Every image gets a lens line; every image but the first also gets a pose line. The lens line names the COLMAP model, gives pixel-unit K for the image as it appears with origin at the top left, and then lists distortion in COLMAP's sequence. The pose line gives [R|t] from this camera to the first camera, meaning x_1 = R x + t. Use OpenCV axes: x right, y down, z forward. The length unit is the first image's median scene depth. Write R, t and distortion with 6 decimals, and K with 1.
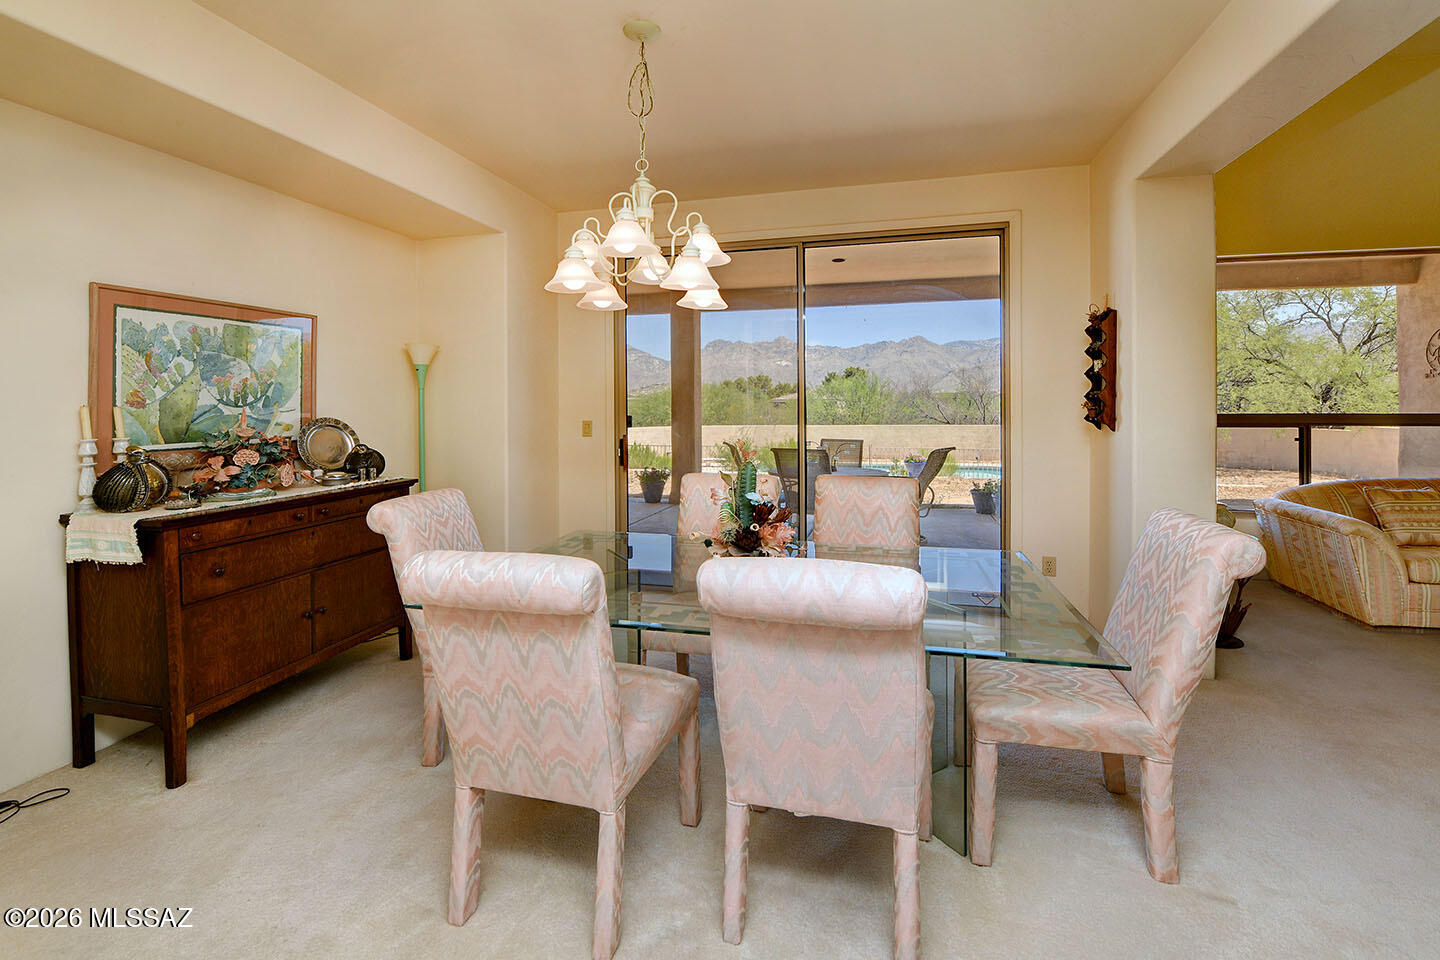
lens RADIAL K [[595.9, 0, 738.2], [0, 595.9, 407.5], [0, 0, 1]] dist [-0.004550, -0.000312]
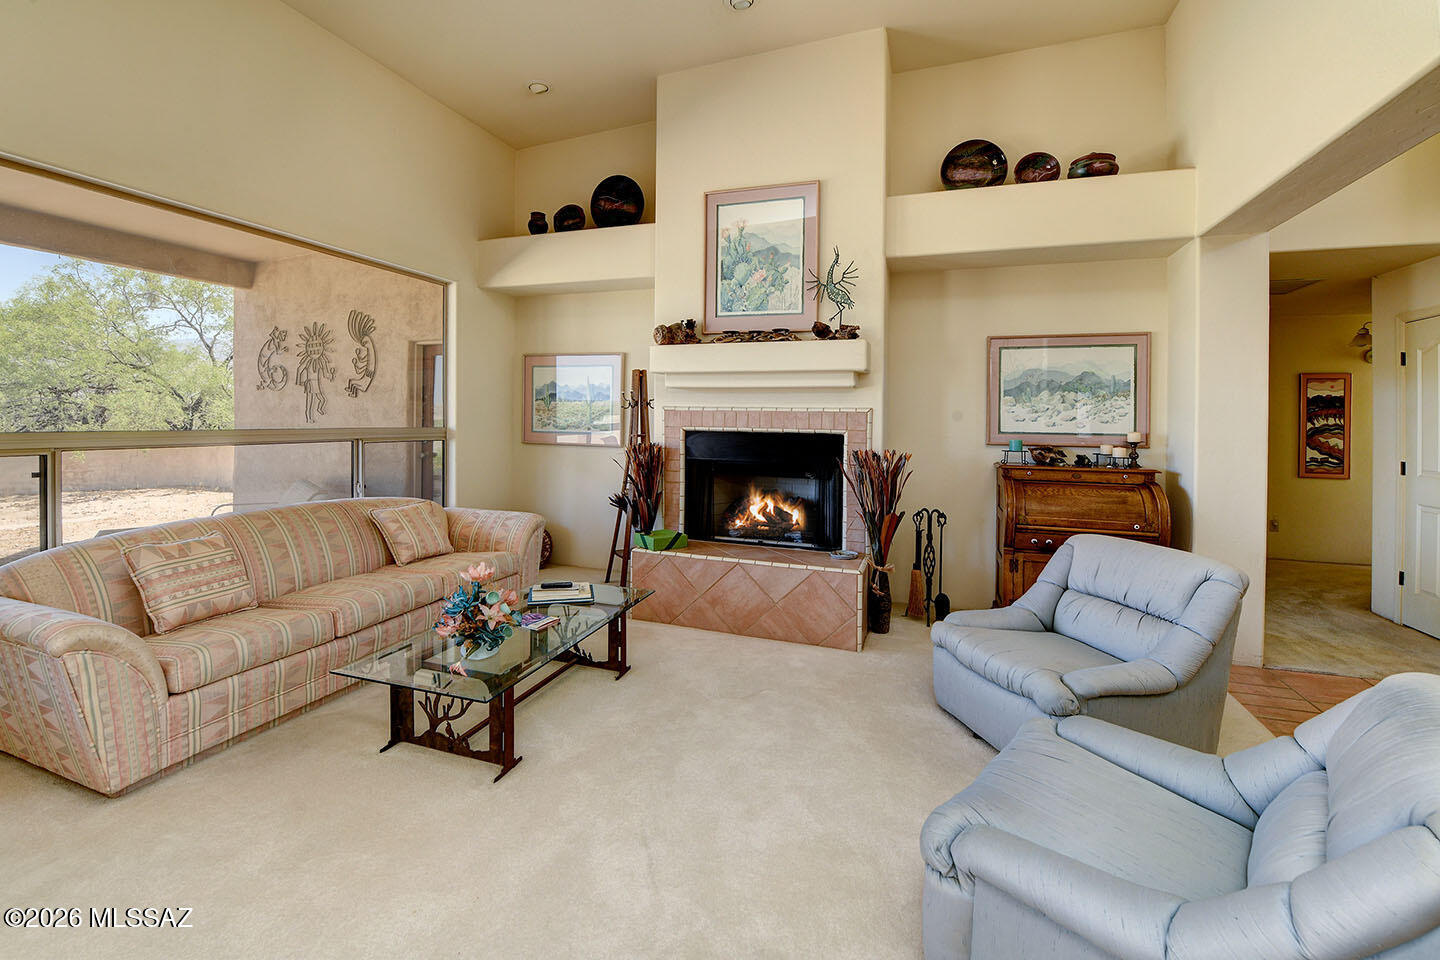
lens RADIAL K [[595.9, 0, 718.2], [0, 595.9, 421.4], [0, 0, 1]] dist [-0.004550, -0.000312]
pose [[0.085925, 0.001280, 0.996301, 0.257737], [-0.005346, 0.999985, -0.000824, -0.001318], [-0.996287, -0.005255, 0.085930, 0.168429]]
